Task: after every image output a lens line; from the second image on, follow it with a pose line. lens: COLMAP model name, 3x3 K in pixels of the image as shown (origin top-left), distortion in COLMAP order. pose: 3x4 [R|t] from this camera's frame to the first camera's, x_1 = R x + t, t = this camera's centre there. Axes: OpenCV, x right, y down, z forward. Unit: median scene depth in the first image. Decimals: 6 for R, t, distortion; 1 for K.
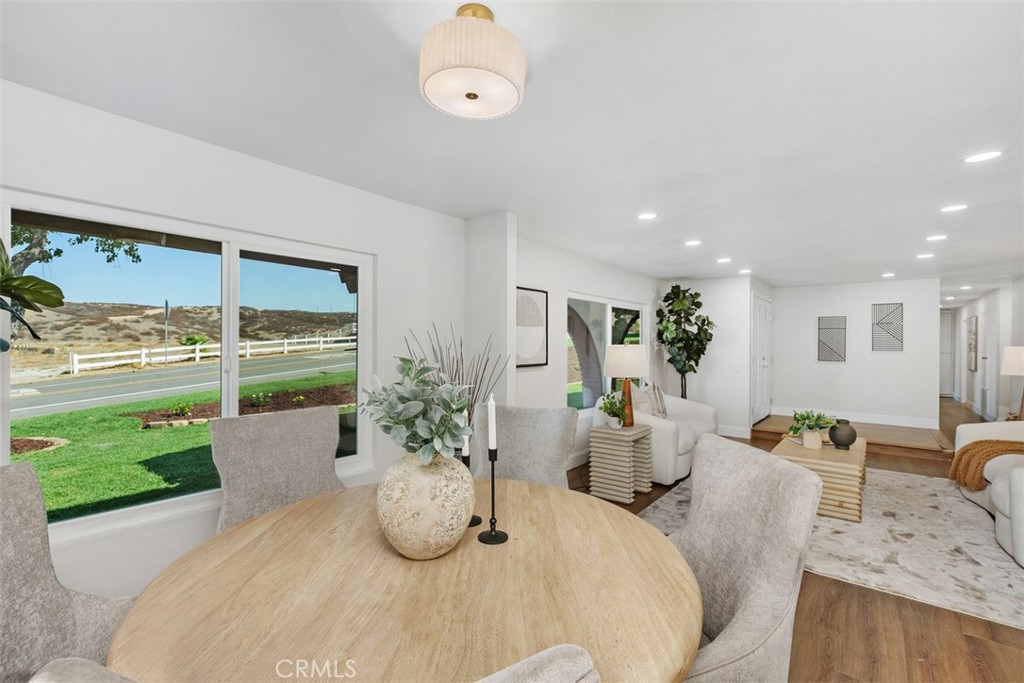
lens RADIAL K [[504.1, 0, 488.8], [0, 504.1, 335.2], [0, 0, 1]] dist [0.000212, -0.000851]
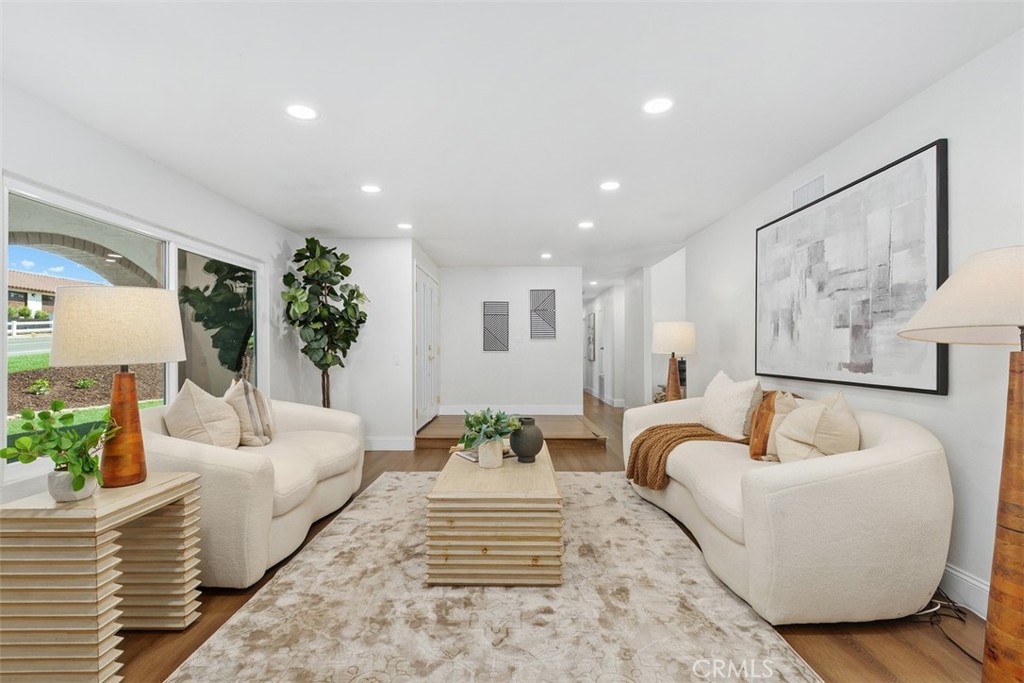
lens RADIAL K [[504.1, 0, 488.8], [0, 504.1, 335.2], [0, 0, 1]] dist [0.000212, -0.000851]
pose [[0.821968, -0.001103, 0.569533, 0.180032], [0.010216, 0.999866, -0.012808, 0.042041], [-0.569442, 0.016346, 0.821869, 0.309324]]
